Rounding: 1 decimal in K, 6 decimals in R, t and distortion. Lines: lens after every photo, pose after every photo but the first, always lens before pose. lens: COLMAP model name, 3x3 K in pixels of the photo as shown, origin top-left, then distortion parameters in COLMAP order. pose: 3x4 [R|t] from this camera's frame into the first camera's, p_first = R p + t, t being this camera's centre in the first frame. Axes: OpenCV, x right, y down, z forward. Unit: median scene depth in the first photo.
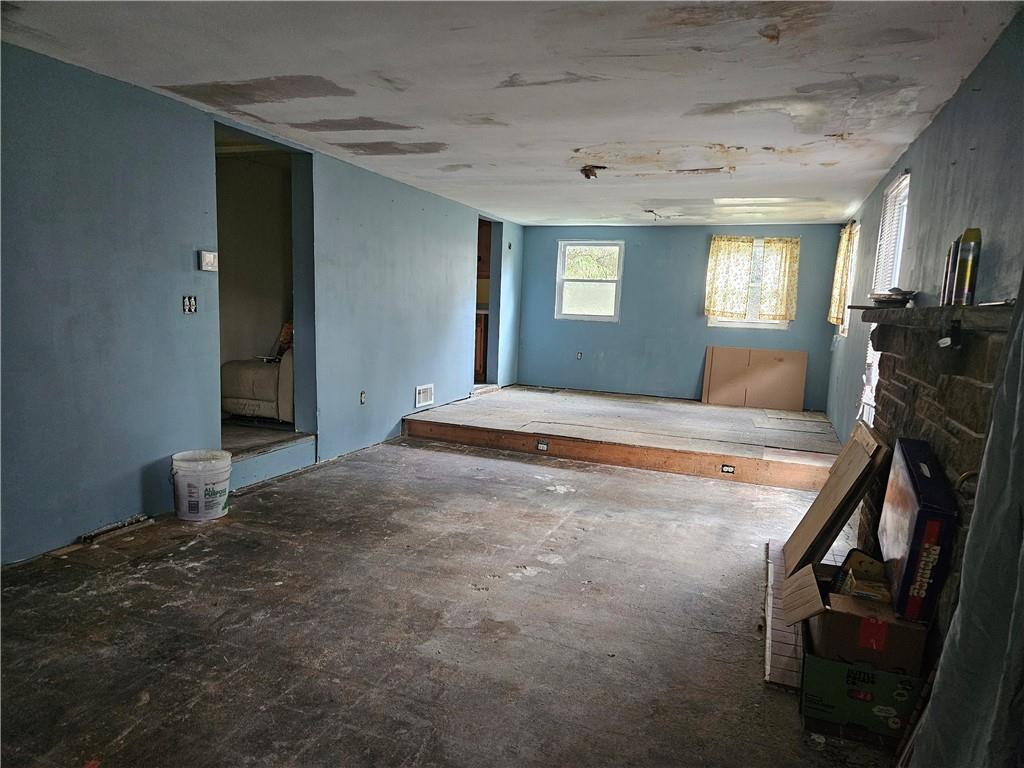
lens RADIAL K [[675.4, 0, 509.3], [0, 675.4, 391.9], [0, 0, 1]] dist [0.054278, -0.001738]
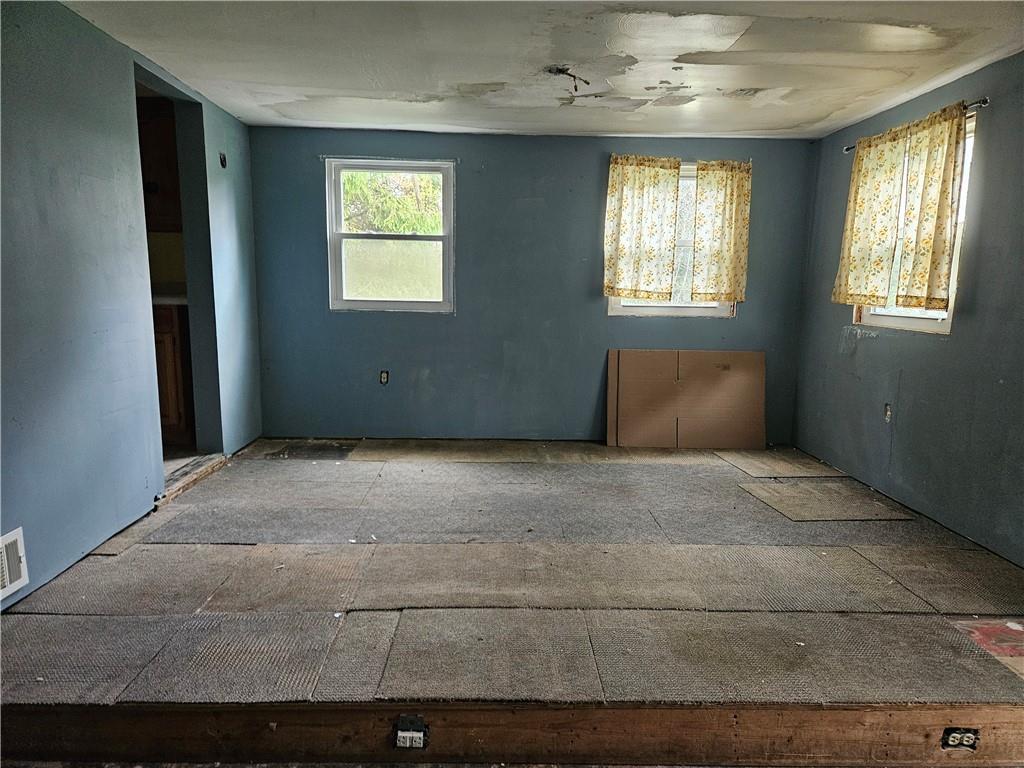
lens RADIAL K [[675.4, 0, 509.3], [0, 675.4, 391.9], [0, 0, 1]] dist [0.054278, -0.001738]
pose [[0.920271, -0.082282, 0.382533, -0.012375], [0.068614, 0.996426, 0.049263, -0.066229], [-0.385219, -0.019088, 0.922628, 0.500521]]
